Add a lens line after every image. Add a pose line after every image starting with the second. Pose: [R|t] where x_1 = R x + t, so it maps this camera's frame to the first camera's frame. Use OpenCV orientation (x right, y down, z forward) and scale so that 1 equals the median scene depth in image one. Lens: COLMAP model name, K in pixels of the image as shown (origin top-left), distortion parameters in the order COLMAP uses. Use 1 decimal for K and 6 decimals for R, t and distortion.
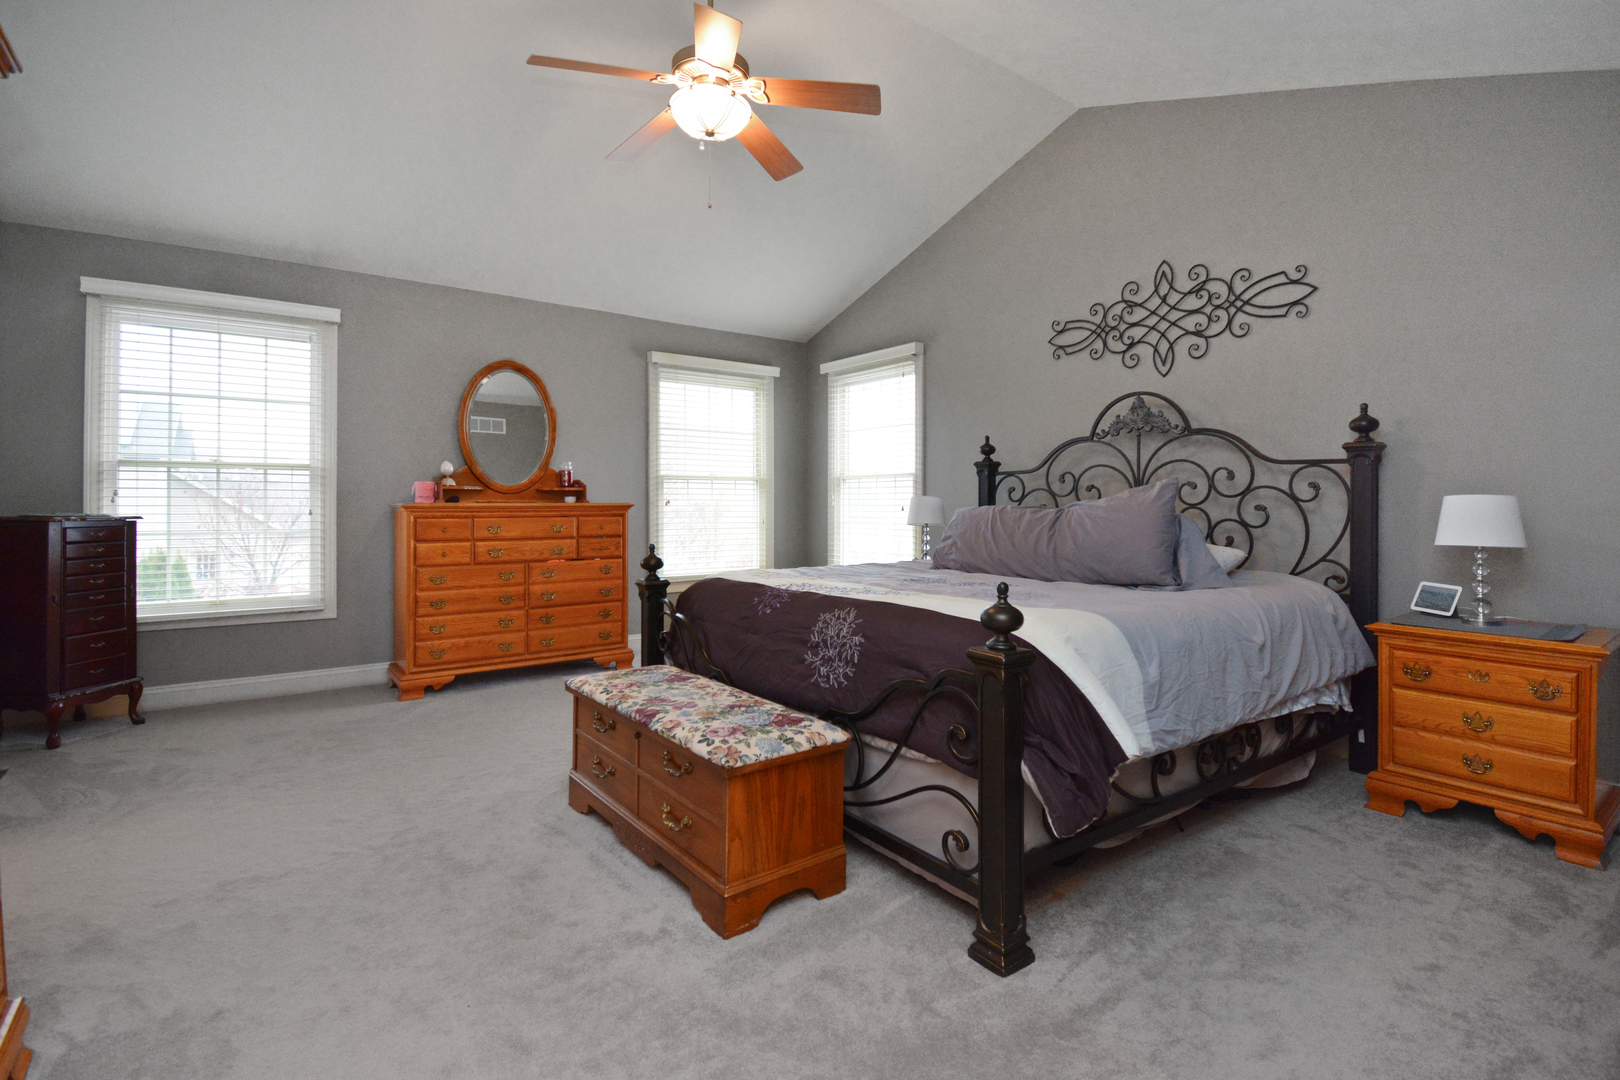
lens RADIAL K [[743.8, 0, 810.3], [0, 743.8, 499.8], [0, 0, 1]] dist [0.002440, -0.017517]
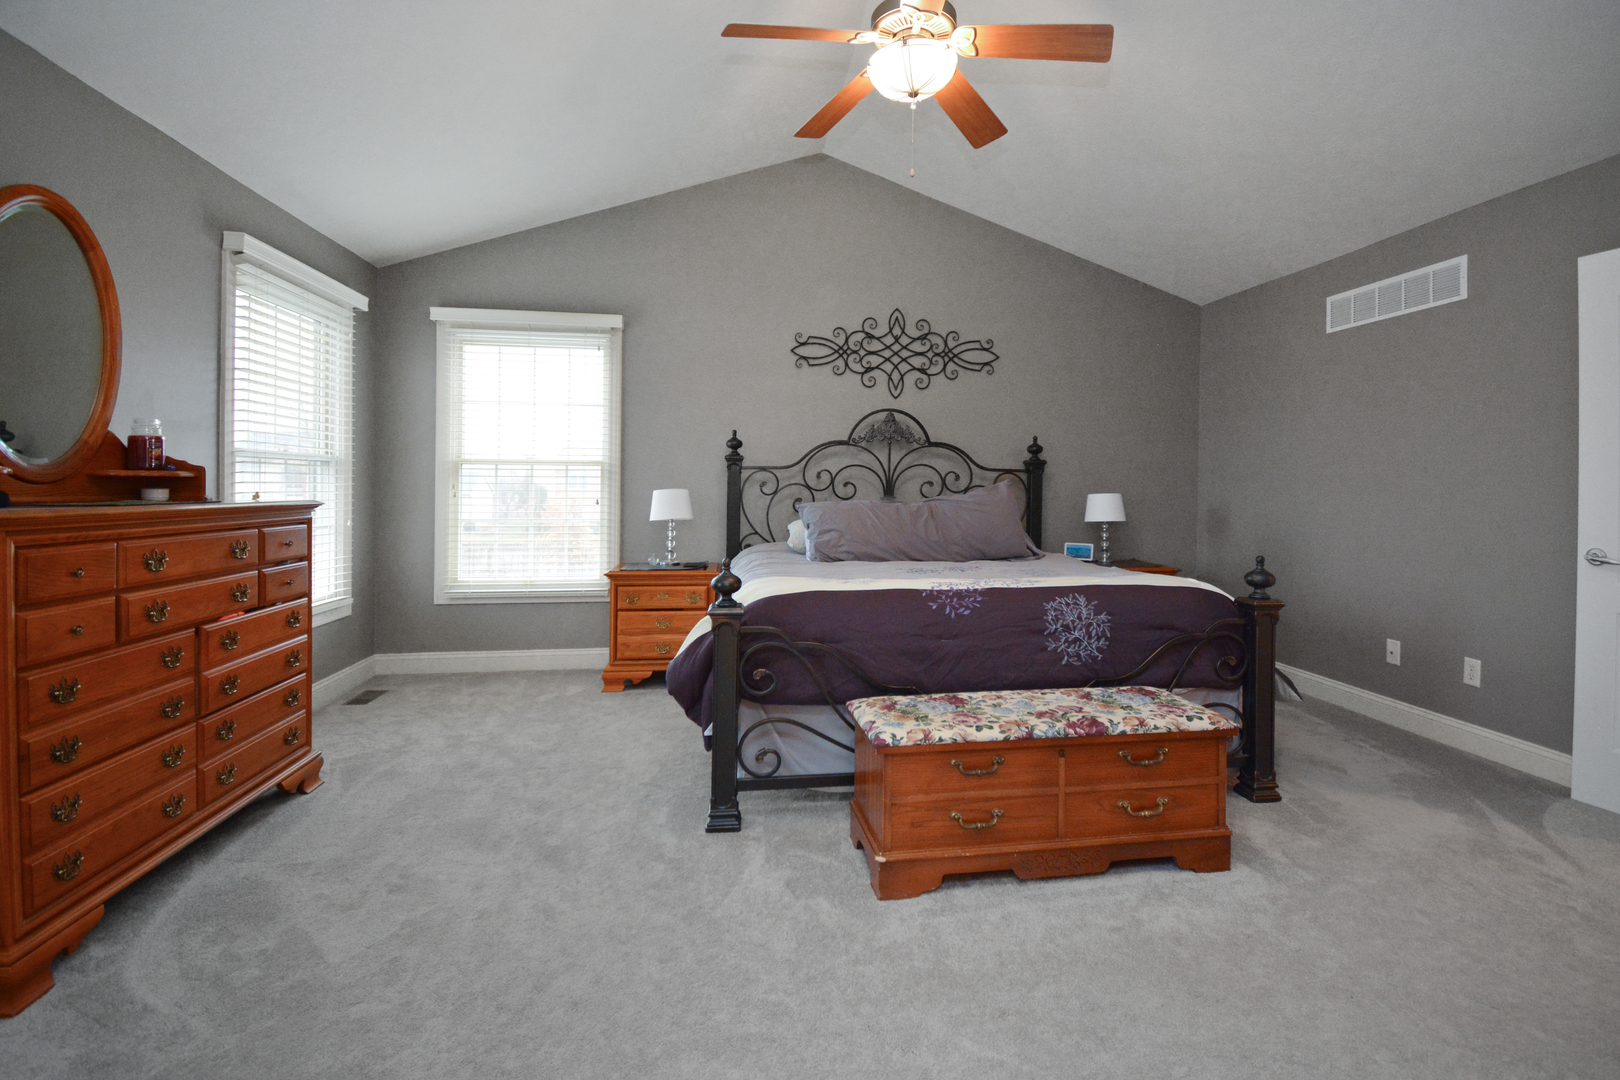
lens RADIAL K [[743.8, 0, 810.3], [0, 743.8, 499.8], [0, 0, 1]] dist [0.002440, -0.017517]
pose [[0.488925, -0.011289, 0.872253, -0.713560], [-0.008086, 0.999815, 0.017473, -0.011460], [-0.872288, -0.015596, 0.488743, 0.486022]]
